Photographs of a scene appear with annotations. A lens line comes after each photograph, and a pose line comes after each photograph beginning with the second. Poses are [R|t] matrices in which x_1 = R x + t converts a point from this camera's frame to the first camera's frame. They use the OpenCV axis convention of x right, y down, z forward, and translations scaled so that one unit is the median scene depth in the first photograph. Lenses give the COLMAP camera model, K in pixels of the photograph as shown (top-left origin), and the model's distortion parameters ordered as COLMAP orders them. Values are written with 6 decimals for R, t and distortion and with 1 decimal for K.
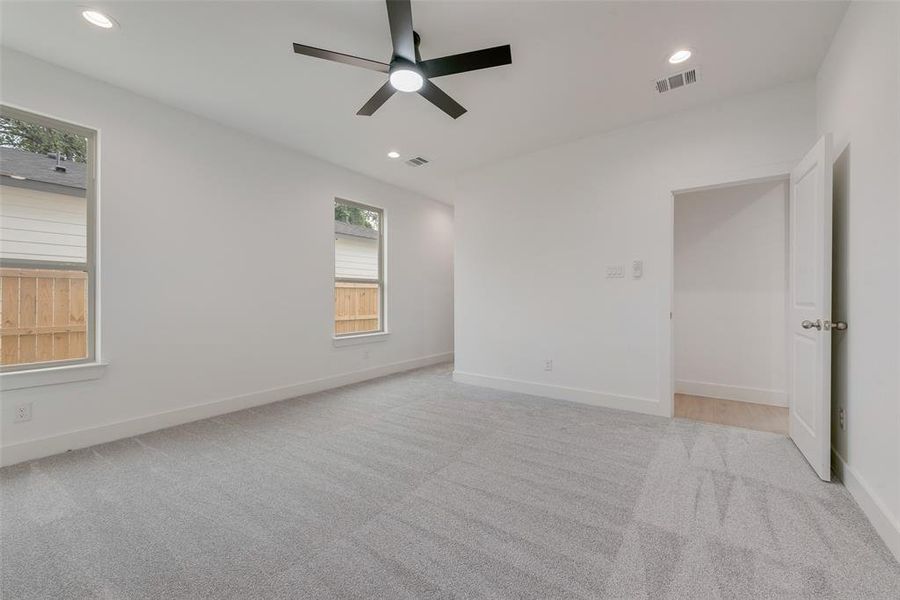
lens RADIAL K [[351.7, 0, 450.0], [0, 351.7, 300.0], [0, 0, 1]] dist [0.000240, 0.000014]
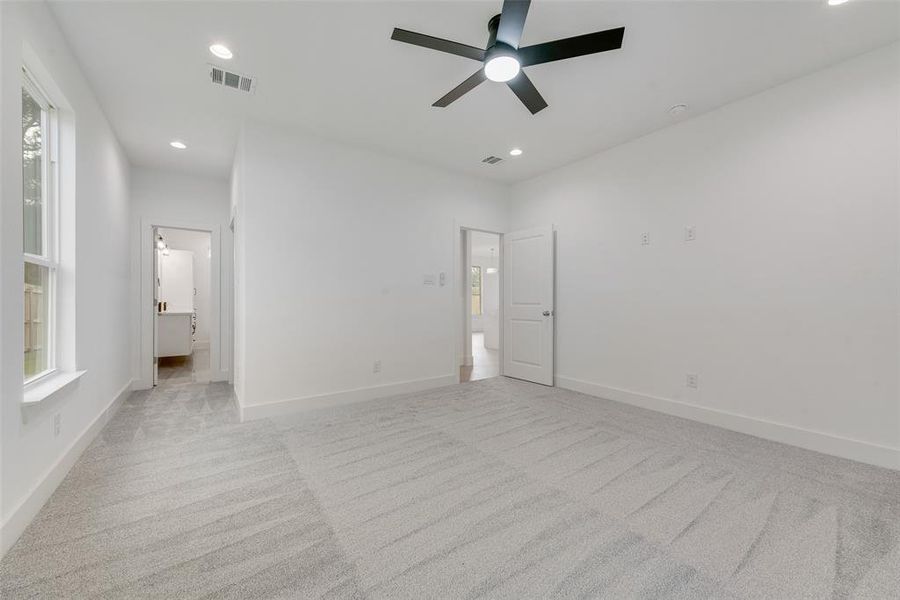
lens RADIAL K [[353.1, 0, 449.6], [0, 353.1, 302.9], [0, 0, 1]] dist [0.025897, 0.000044]
pose [[0.328933, -0.008274, 0.944317, -0.711405], [0.002718, 0.999966, 0.007815, -0.007056], [-0.944349, -0.000004, 0.328944, 0.535036]]
